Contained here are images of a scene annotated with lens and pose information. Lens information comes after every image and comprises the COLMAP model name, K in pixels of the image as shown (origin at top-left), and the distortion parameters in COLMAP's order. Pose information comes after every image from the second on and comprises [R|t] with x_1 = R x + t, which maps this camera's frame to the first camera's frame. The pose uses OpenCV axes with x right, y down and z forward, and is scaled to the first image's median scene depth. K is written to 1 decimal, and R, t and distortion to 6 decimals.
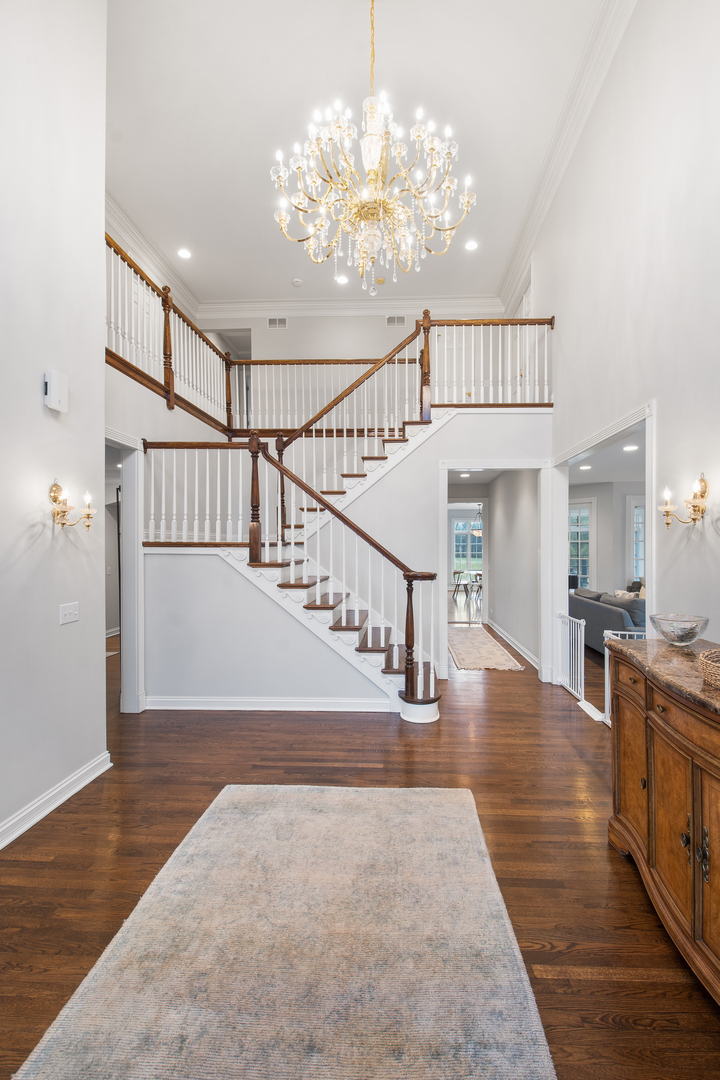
lens RADIAL K [[479.7, 0, 364.7], [0, 479.7, 547.3], [0, 0, 1]] dist [0.011538, -0.000863]
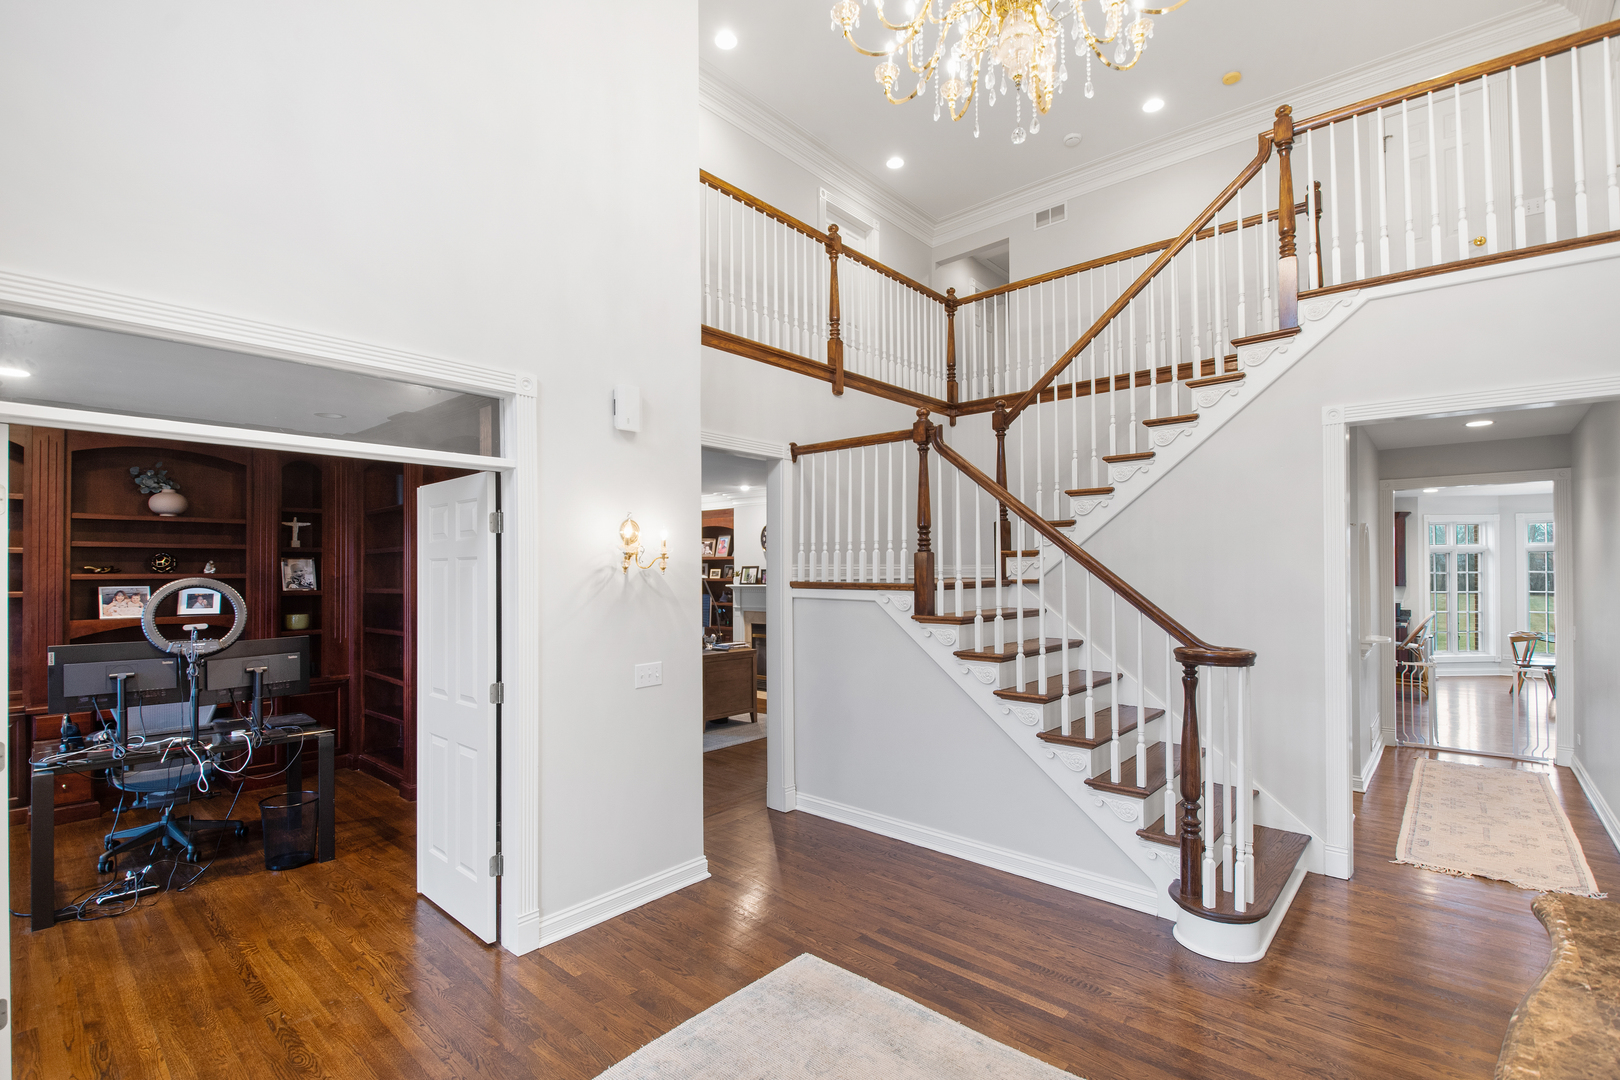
lens RADIAL K [[719.5, 0, 808.4], [0, 719.5, 561.0], [0, 0, 1]] dist [0.011538, -0.000863]
pose [[0.768756, -0.010189, -0.639461, 0.263355], [0.003345, 0.999923, -0.011911, -0.028907], [0.639533, 0.007018, 0.768732, 0.162236]]
